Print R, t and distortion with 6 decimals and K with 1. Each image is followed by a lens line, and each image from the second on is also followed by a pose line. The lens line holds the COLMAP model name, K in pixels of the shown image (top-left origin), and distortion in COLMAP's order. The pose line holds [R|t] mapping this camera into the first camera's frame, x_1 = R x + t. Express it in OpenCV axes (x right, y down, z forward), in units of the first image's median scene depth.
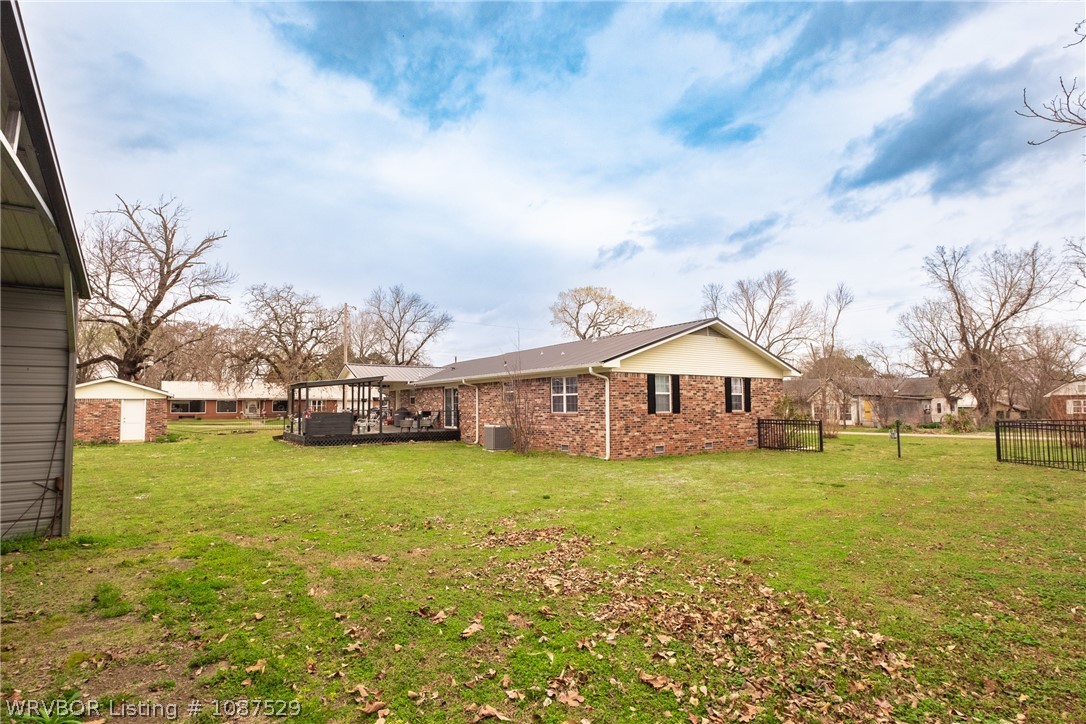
lens RADIAL K [[474.8, 0, 534.7], [0, 474.8, 360.5], [0, 0, 1]] dist [-0.000641, -0.000603]
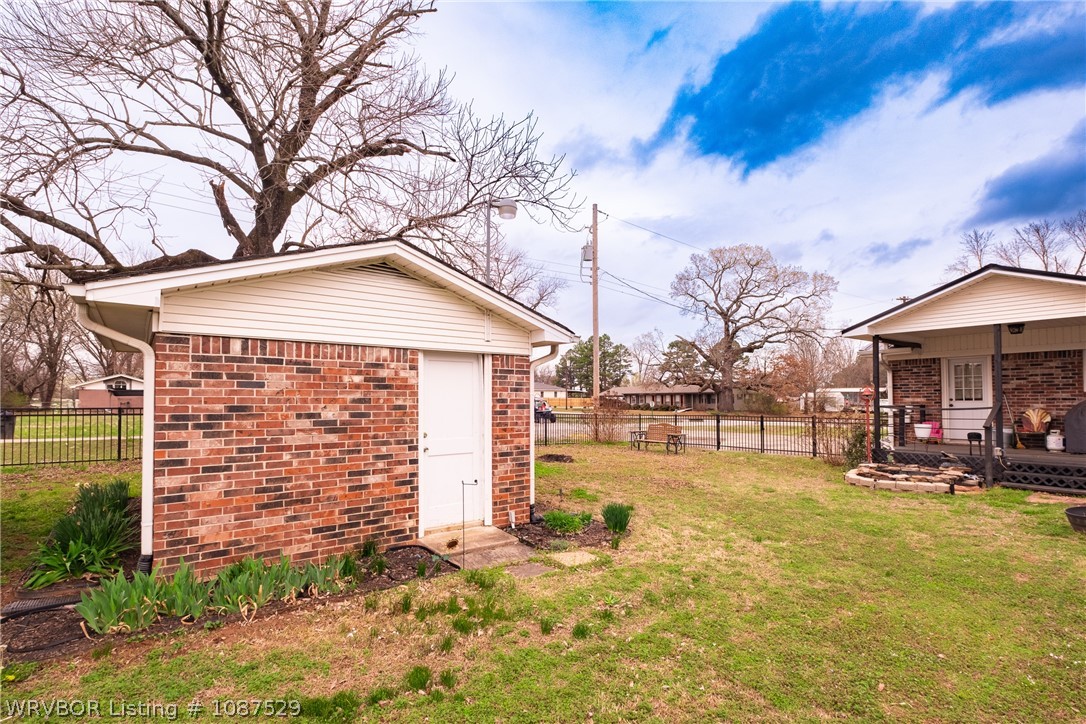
lens RADIAL K [[498.4, 0, 561.9], [0, 498.4, 378.4], [0, 0, 1]] dist [-0.000673, -0.000442]
pose [[0.998975, 0.011344, 0.043832, -0.796493], [-0.013535, 0.998656, 0.050030, 0.080176], [-0.043206, -0.050572, 0.997785, 0.746011]]
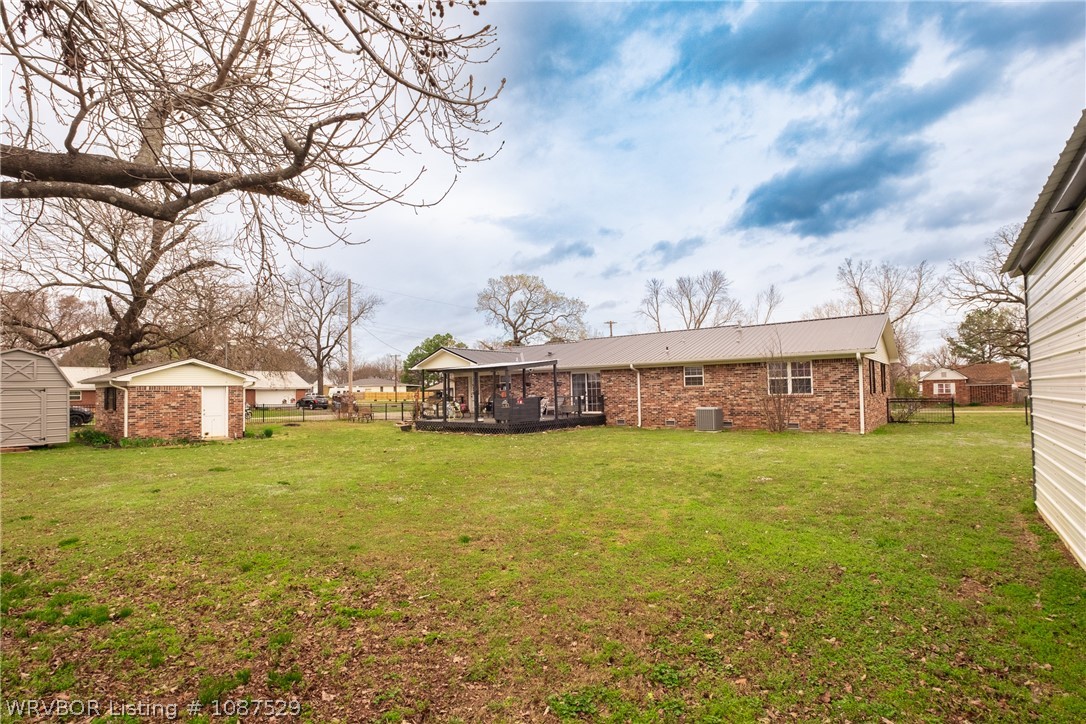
lens RADIAL K [[474.8, 0, 534.7], [0, 474.8, 360.5], [0, 0, 1]] dist [-0.000641, -0.000603]
pose [[0.961630, 0.008274, 0.274225, -0.539196], [-0.015326, 0.999604, 0.023583, 0.010402], [-0.273922, -0.026881, 0.961376, 0.076525]]
